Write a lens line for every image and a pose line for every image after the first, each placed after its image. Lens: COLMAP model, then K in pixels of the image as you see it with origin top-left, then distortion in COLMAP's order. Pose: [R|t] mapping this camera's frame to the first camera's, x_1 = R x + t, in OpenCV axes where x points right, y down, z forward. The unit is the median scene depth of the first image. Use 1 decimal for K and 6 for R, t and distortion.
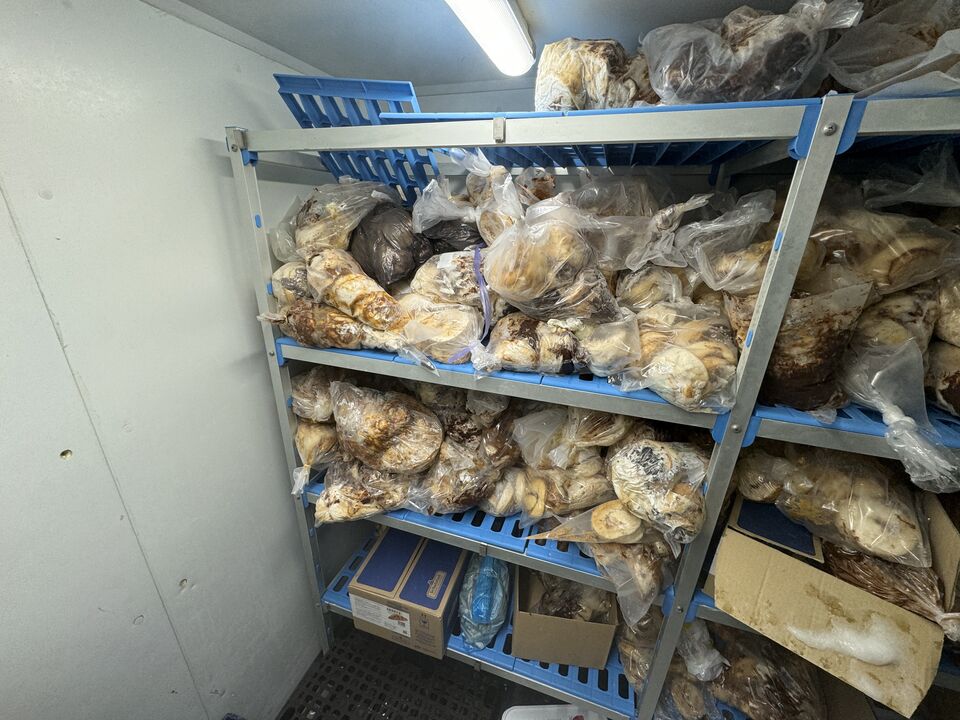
lens RADIAL K [[381.7, 0, 479.7], [0, 381.7, 361.8], [0, 0, 1]] dist [-0.002681, 0.000199]
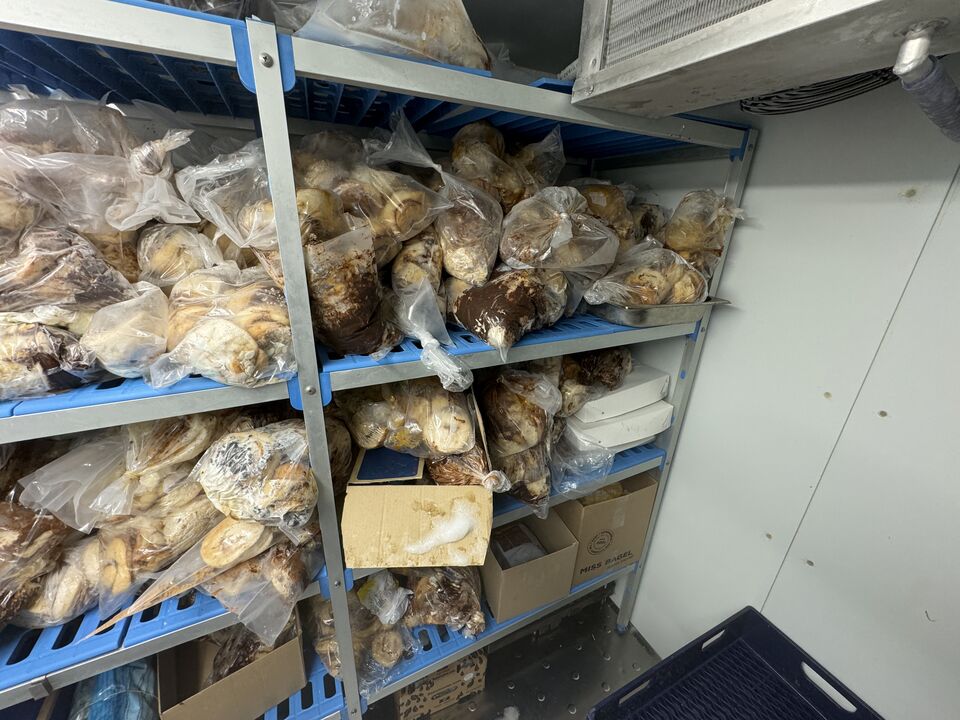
lens RADIAL K [[381.7, 0, 481.4], [0, 381.7, 361.5], [0, 0, 1]] dist [-0.002681, 0.000199]
pose [[0.705613, -0.256946, 0.660370, 0.352829], [0.236650, 0.963882, 0.122179, 0.087997], [-0.667913, 0.070065, 0.740934, -0.003407]]
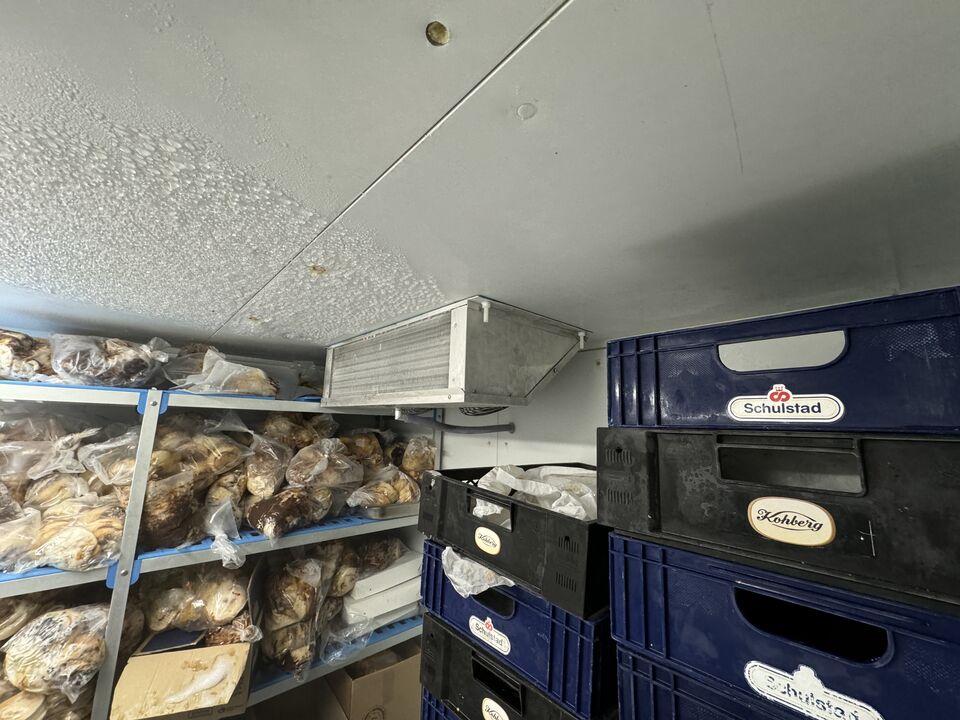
lens RADIAL K [[381.7, 0, 480.0], [0, 381.7, 362.0], [0, 0, 1]] dist [-0.002681, 0.000199]
pose [[0.486456, 0.135864, 0.863077, -0.067892], [0.299939, 0.901834, -0.311020, 0.308660], [-0.820608, 0.410167, 0.397951, -1.112340]]
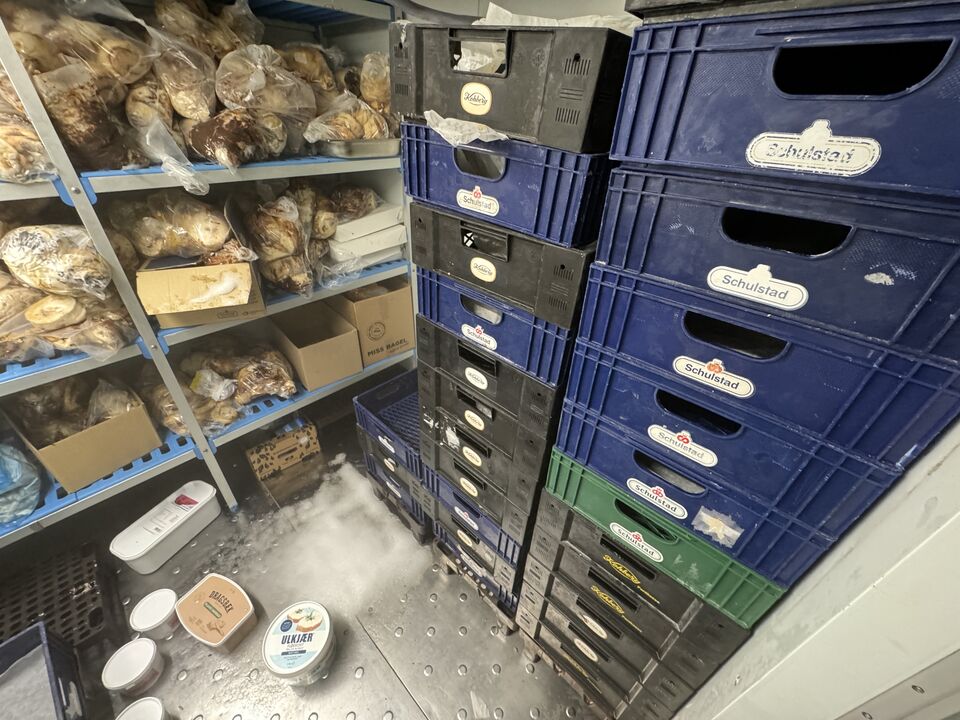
lens RADIAL K [[381.7, 0, 479.8], [0, 381.7, 360.9], [0, 0, 1]] dist [-0.002681, 0.000199]
pose [[0.423657, -0.504424, 0.752377, -0.073731], [0.303627, 0.861629, 0.406702, 0.587708], [-0.853420, 0.056140, 0.518192, -0.958453]]
